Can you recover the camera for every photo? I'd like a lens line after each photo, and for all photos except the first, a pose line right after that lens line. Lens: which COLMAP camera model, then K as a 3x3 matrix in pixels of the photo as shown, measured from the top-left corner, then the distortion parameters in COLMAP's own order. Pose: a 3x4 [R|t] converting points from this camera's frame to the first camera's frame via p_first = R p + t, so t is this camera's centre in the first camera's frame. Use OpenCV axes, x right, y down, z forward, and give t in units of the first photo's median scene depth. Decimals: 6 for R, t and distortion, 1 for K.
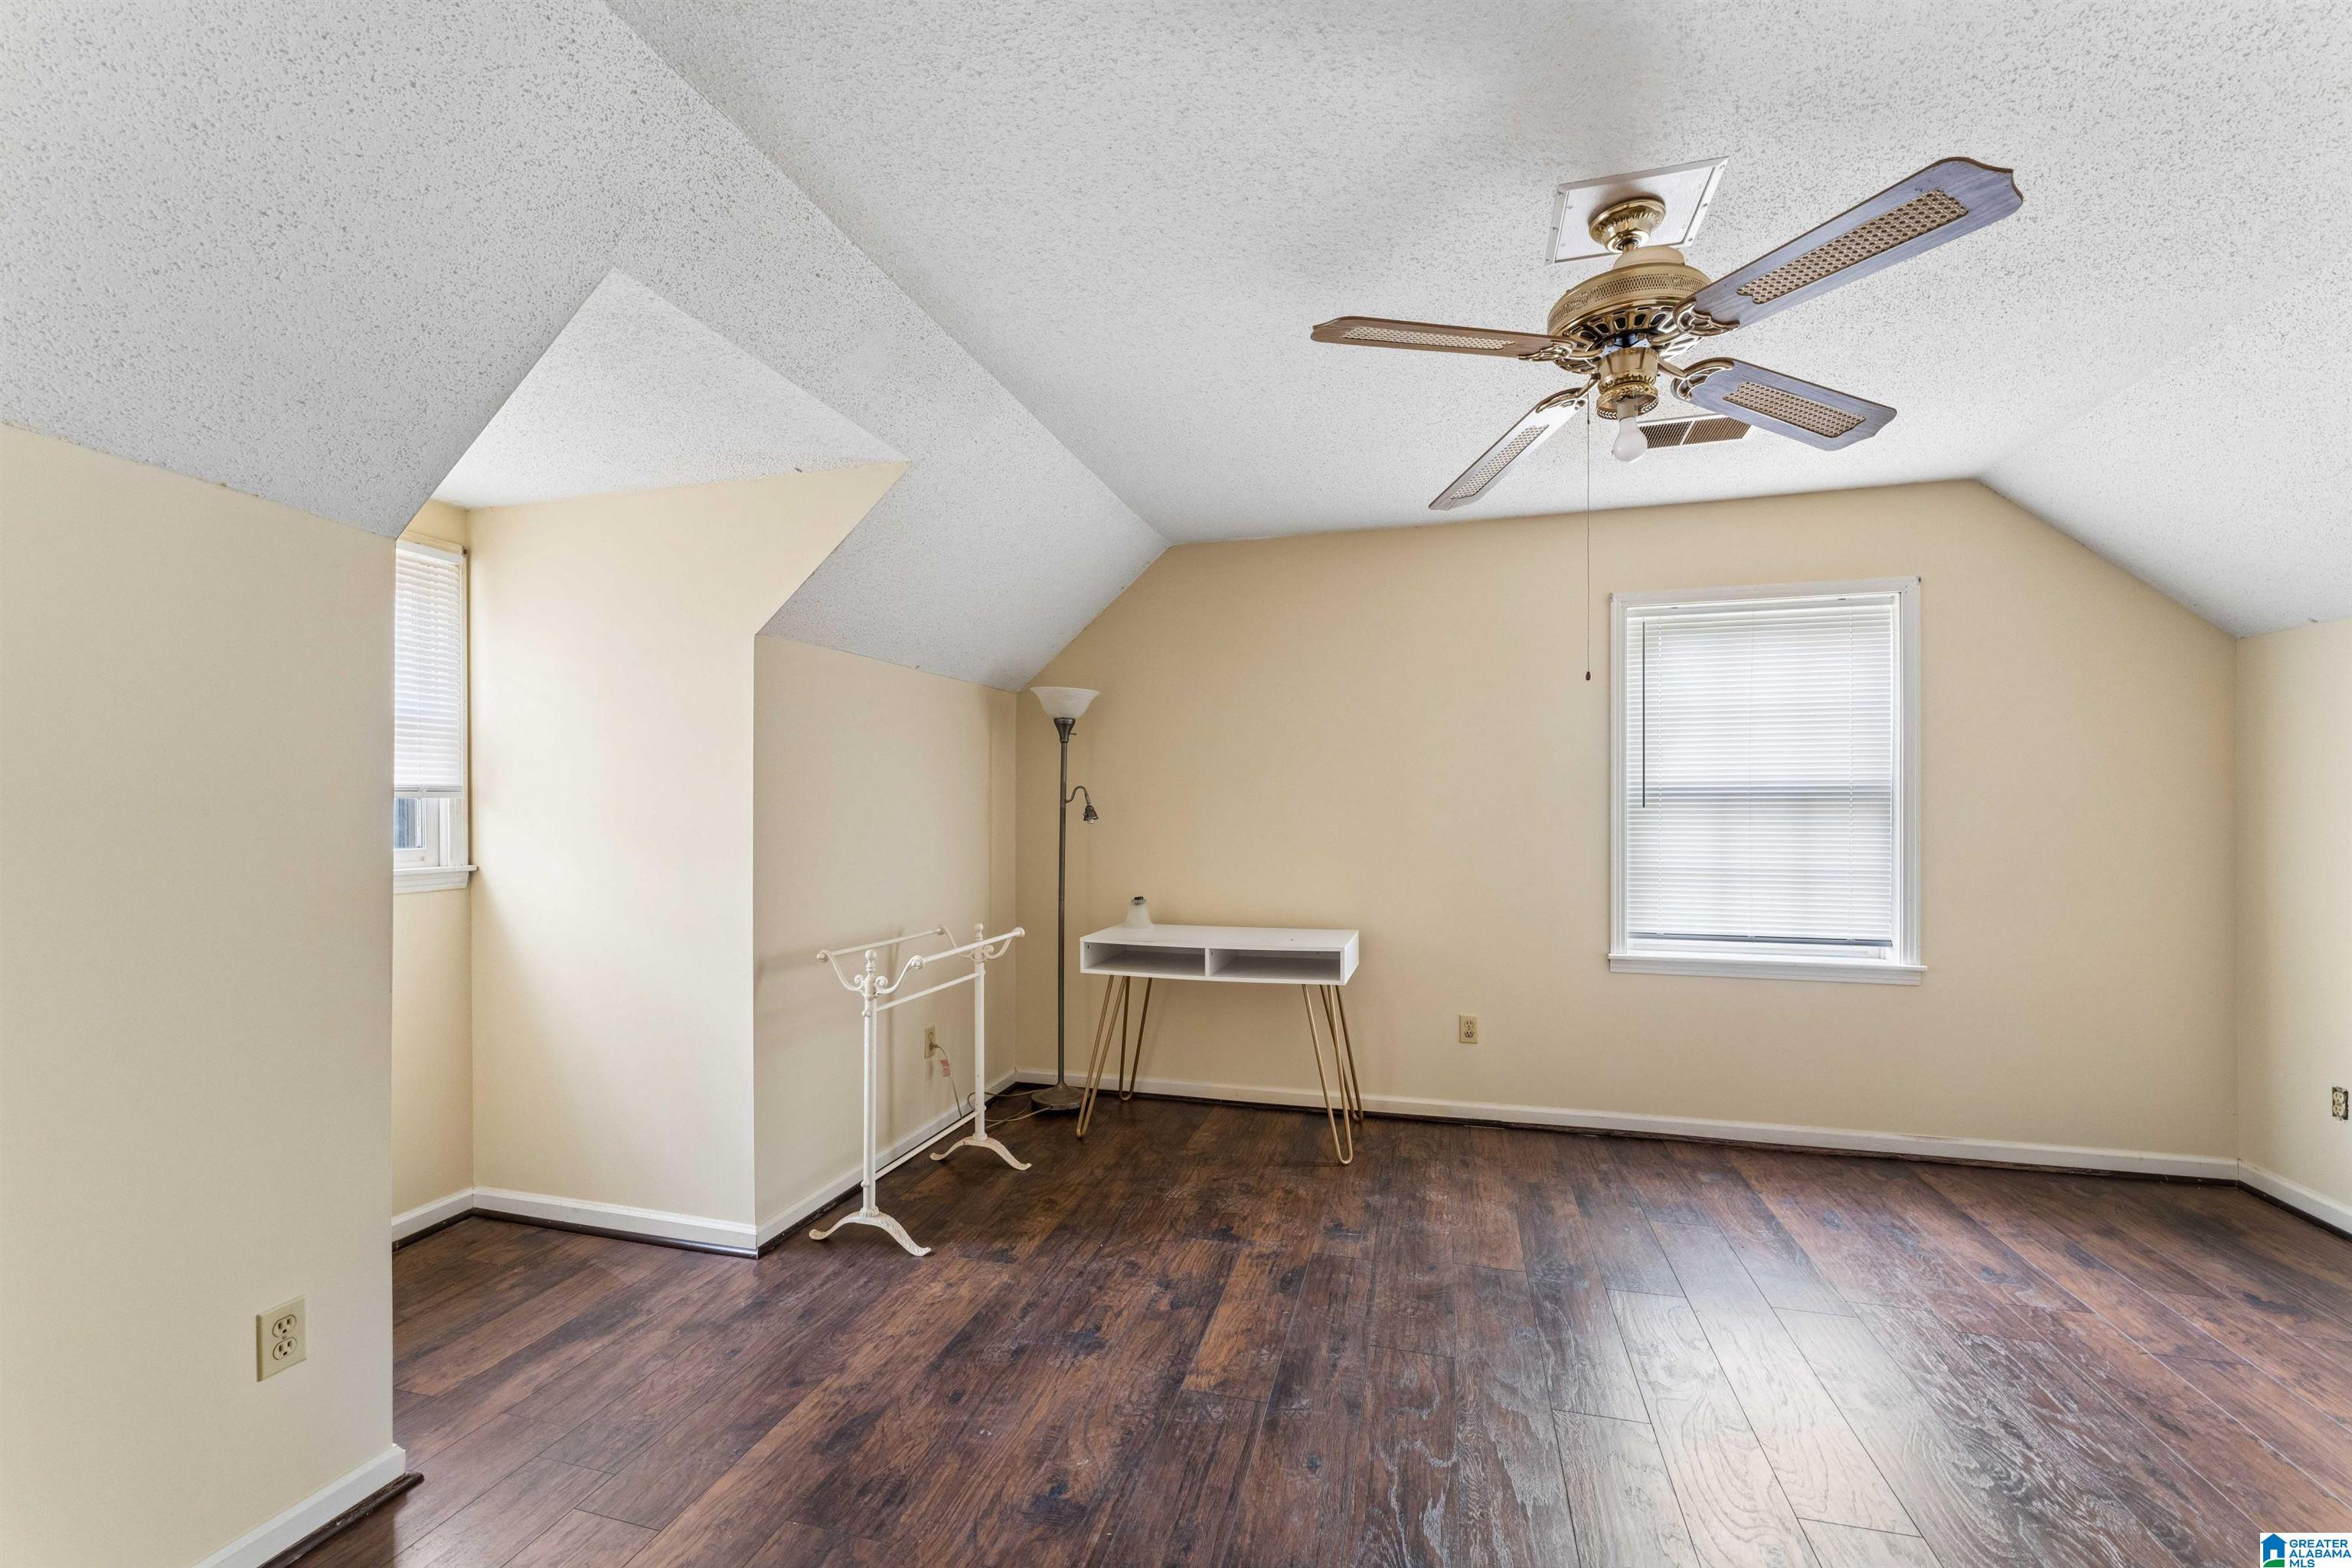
lens RADIAL K [[948.1, 0, 1191.5], [0, 948.1, 799.7], [0, 0, 1]] dist [0.000615, 0.000009]
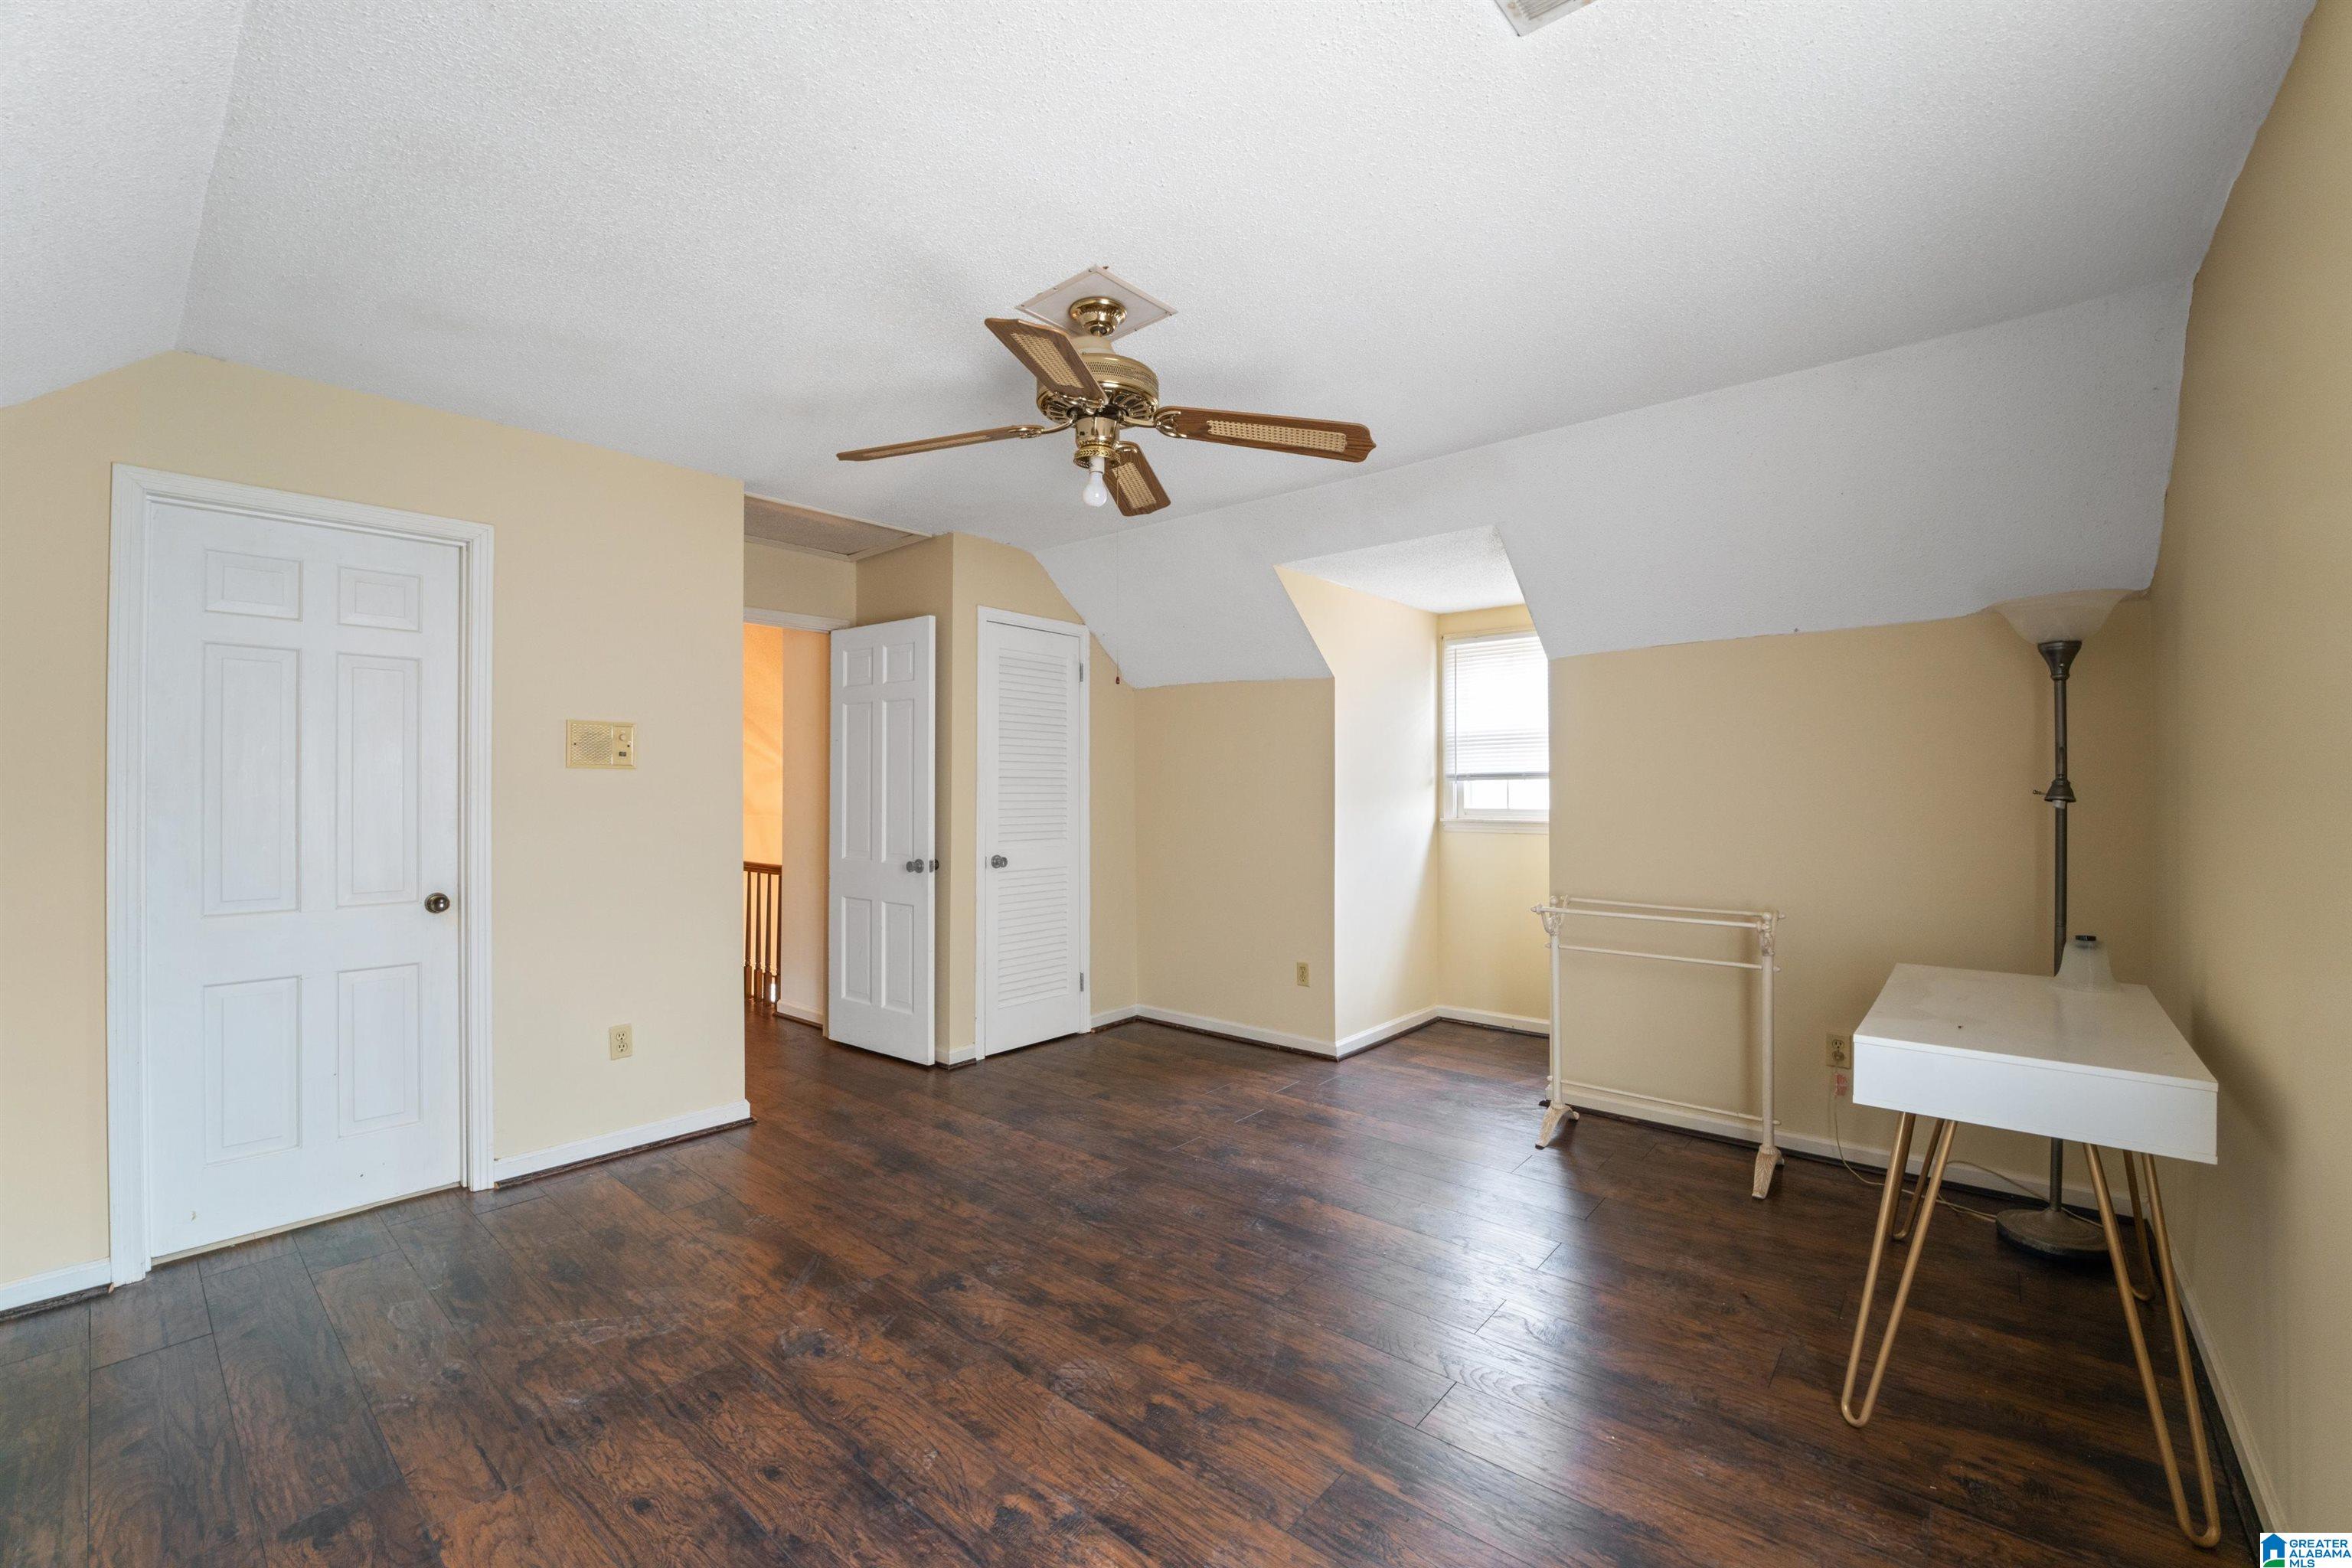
lens RADIAL K [[948.1, 0, 1190.7], [0, 948.1, 785.5], [0, 0, 1]] dist [0.000615, 0.000009]
pose [[-0.403196, -0.003209, -0.915108, 0.874937], [0.003052, 0.999984, -0.004852, 0.015086], [0.915109, -0.004750, -0.403179, 0.925891]]
